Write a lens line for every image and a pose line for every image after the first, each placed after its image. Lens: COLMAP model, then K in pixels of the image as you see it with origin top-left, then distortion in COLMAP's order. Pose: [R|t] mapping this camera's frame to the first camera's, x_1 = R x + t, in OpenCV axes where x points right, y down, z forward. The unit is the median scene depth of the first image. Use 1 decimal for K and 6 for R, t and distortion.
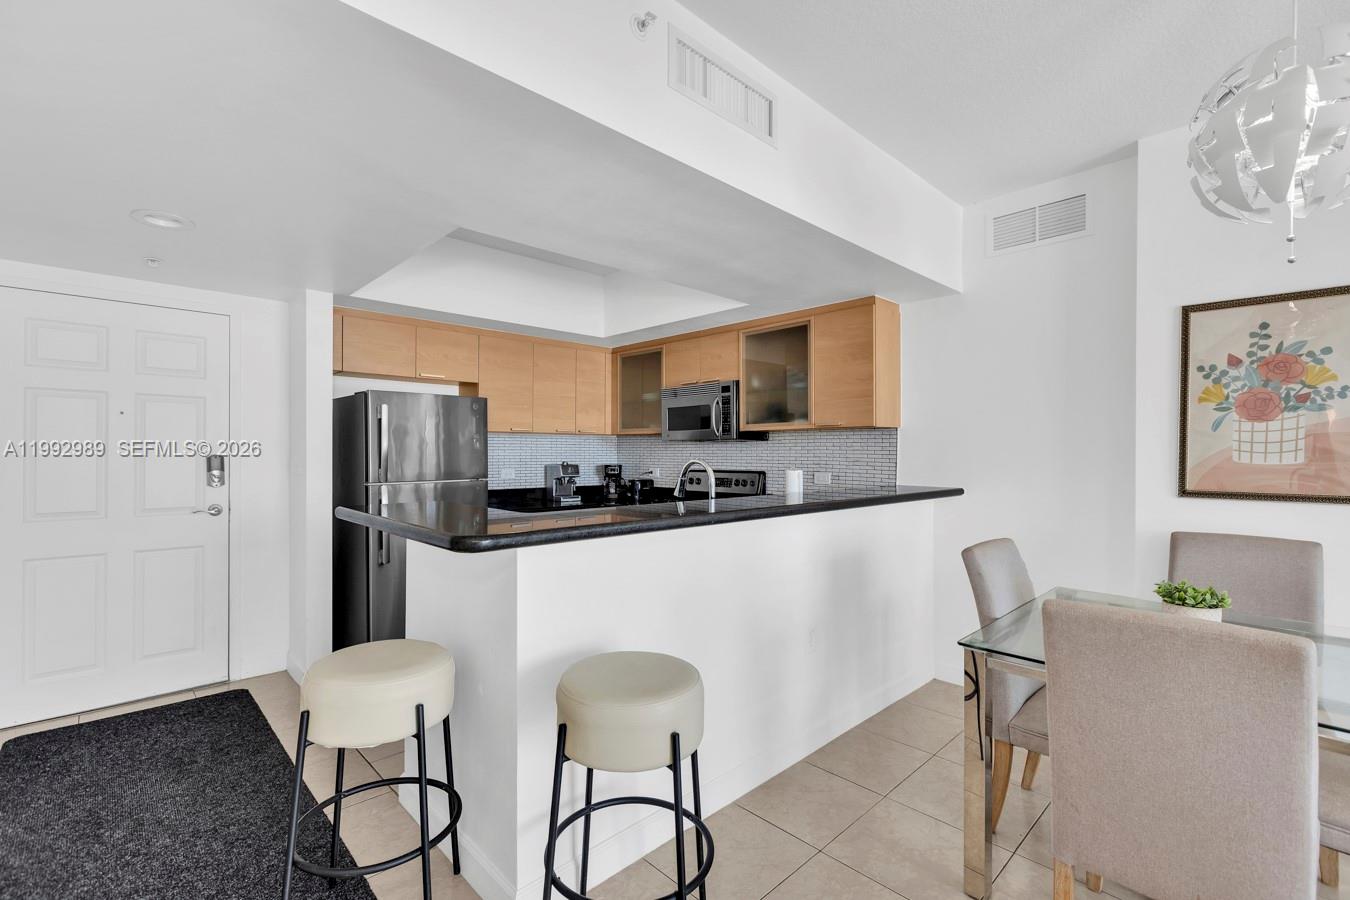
lens RADIAL K [[604.4, 0, 674.9], [0, 604.4, 455.7], [0, 0, 1]] dist [-0.000421, -0.000619]
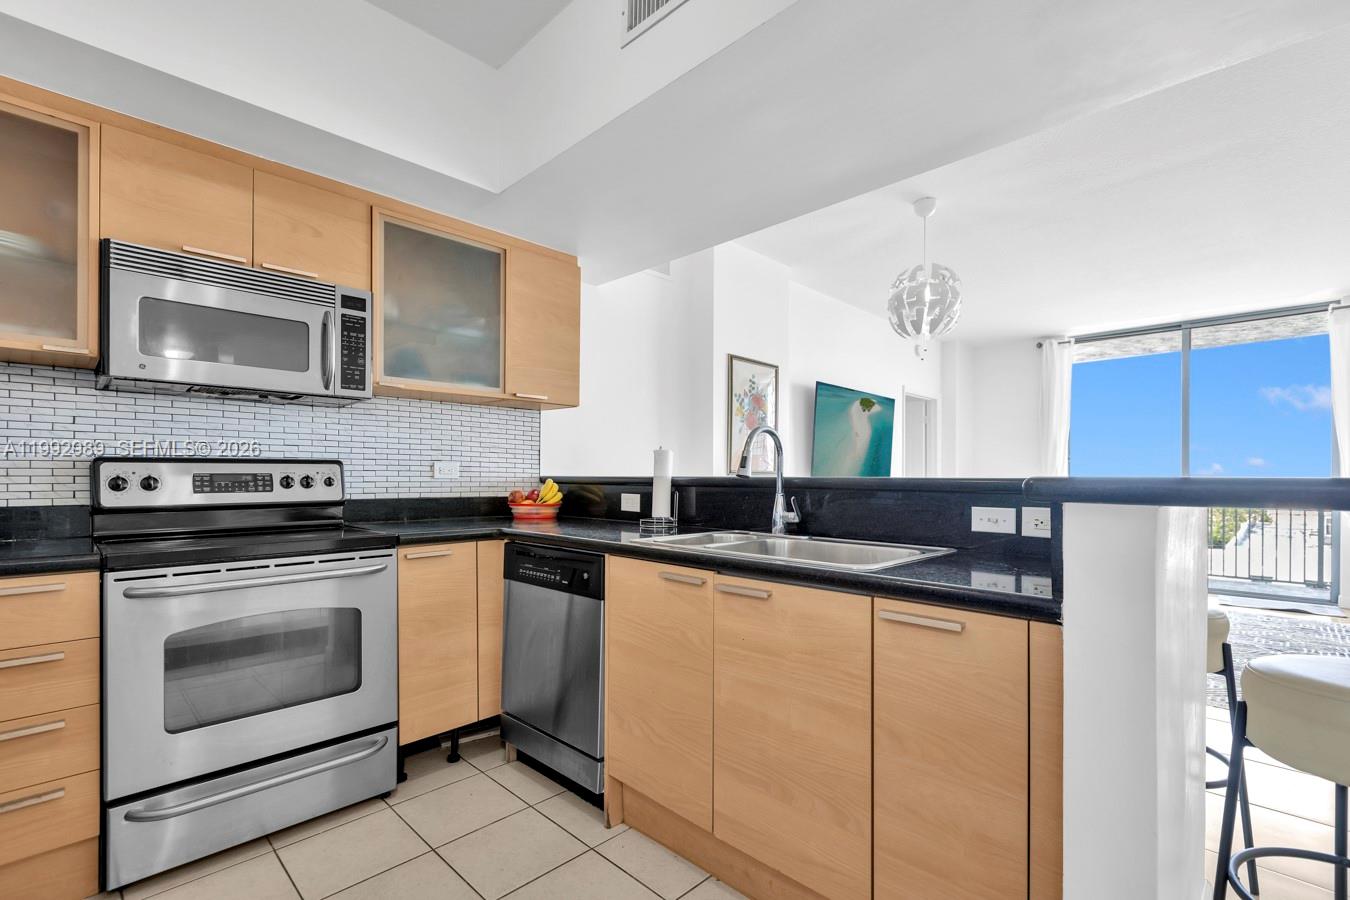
lens RADIAL K [[604.4, 0, 674.9], [0, 604.4, 455.7], [0, 0, 1]] dist [-0.000421, -0.000619]
pose [[-0.021927, 0.031881, 0.999251, -0.534560], [0.002923, 0.999489, -0.031825, 0.050236], [-0.999755, 0.002223, -0.022009, 0.858618]]
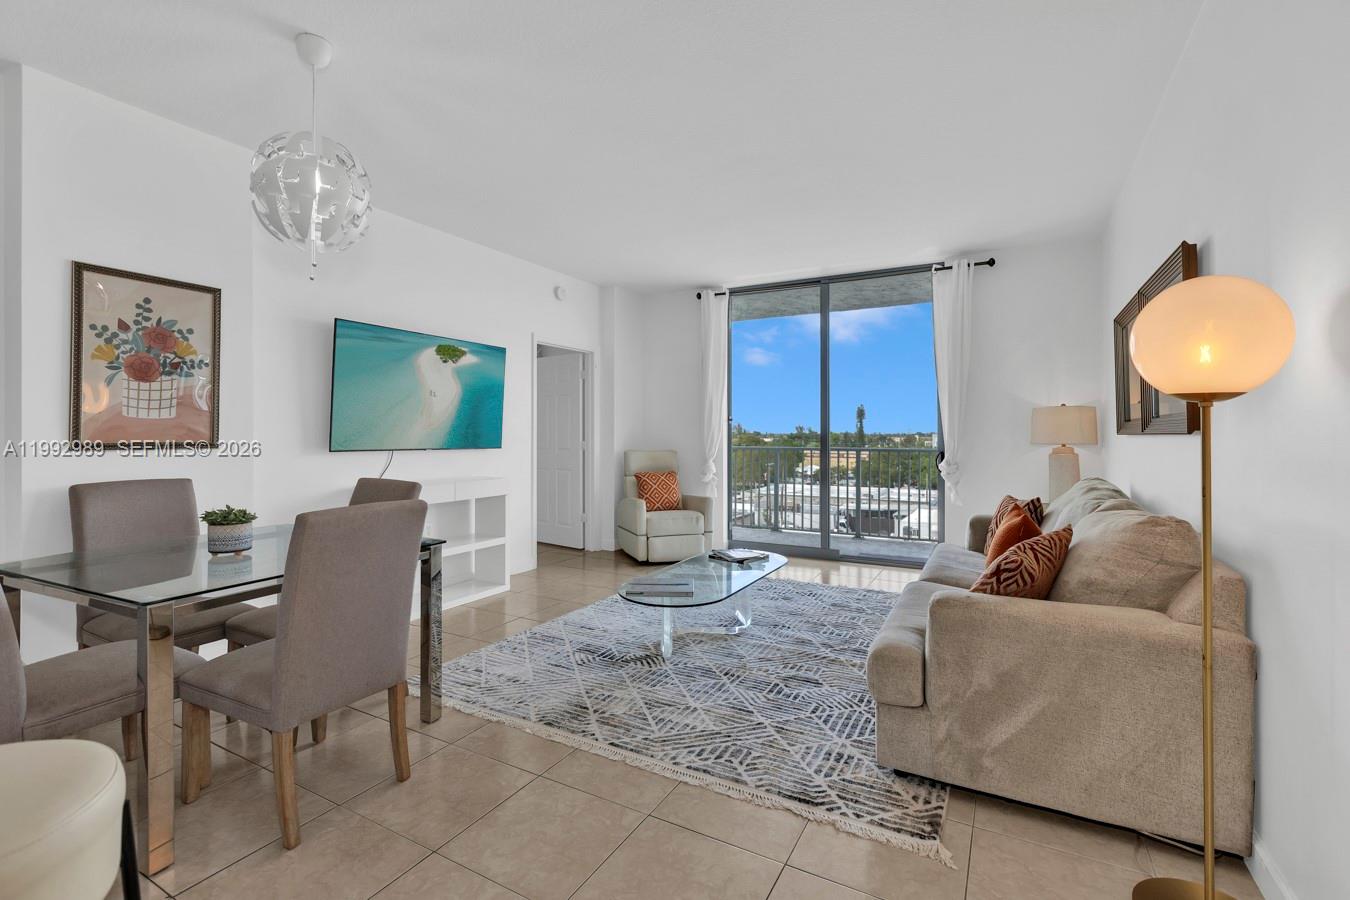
lens RADIAL K [[609.3, 0, 670.5], [0, 609.3, 429.8], [0, 0, 1]] dist [0.001776, 0.000018]
pose [[-0.294249, -0.001675, 0.955727, -0.312684], [0.002644, 0.999993, 0.002566, 0.024639], [-0.955725, 0.003282, -0.294242, 0.253688]]
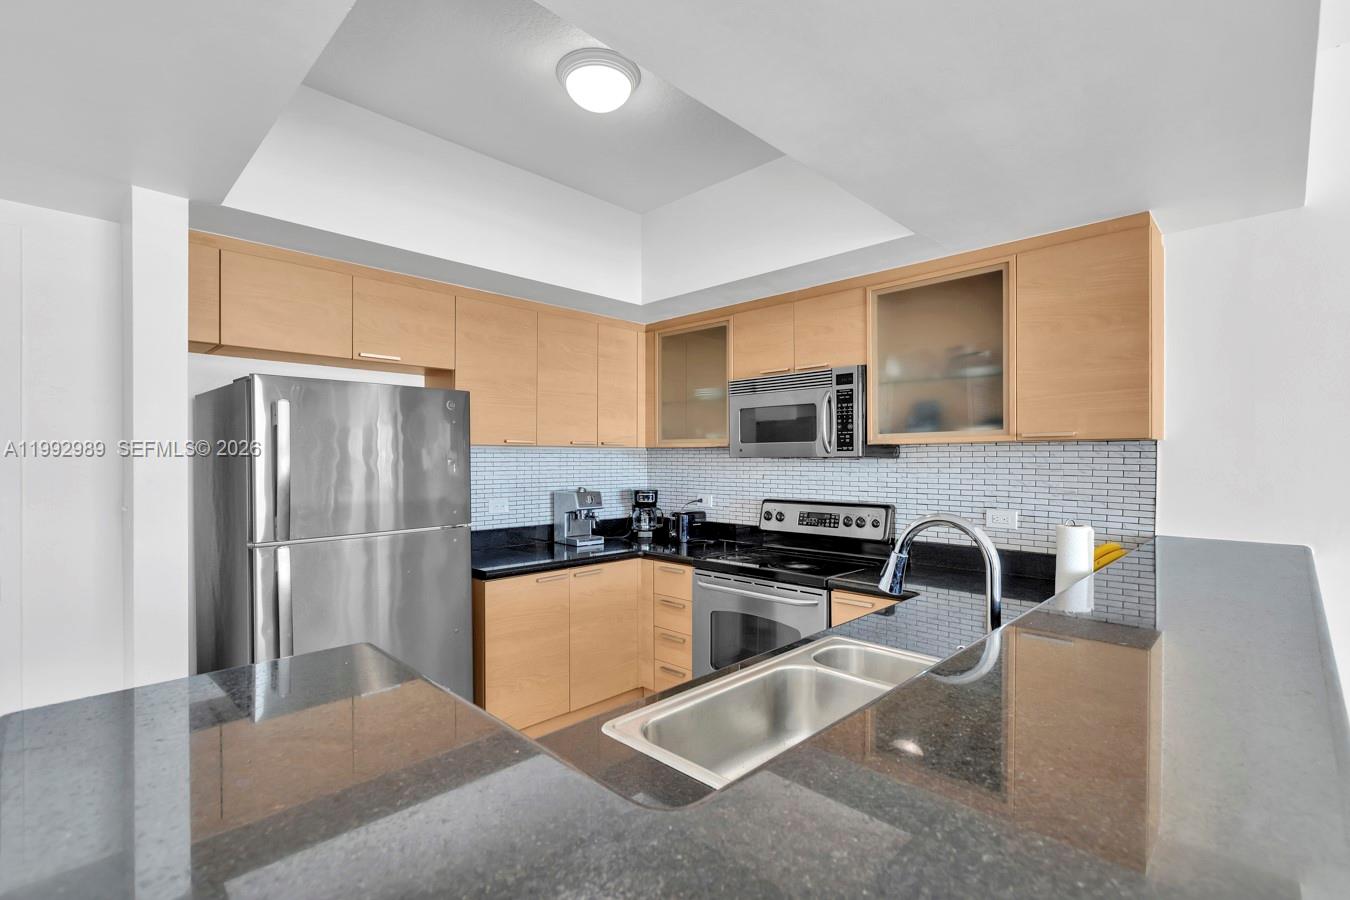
lens RADIAL K [[617.9, 0, 674.3], [0, 617.9, 459.2], [0, 0, 1]] dist [0.000259, -0.000027]
pose [[0.999547, -0.002618, 0.029974, -0.137145], [0.002723, 0.999990, -0.003464, -0.027535], [-0.029965, 0.003544, 0.999545, 0.412647]]
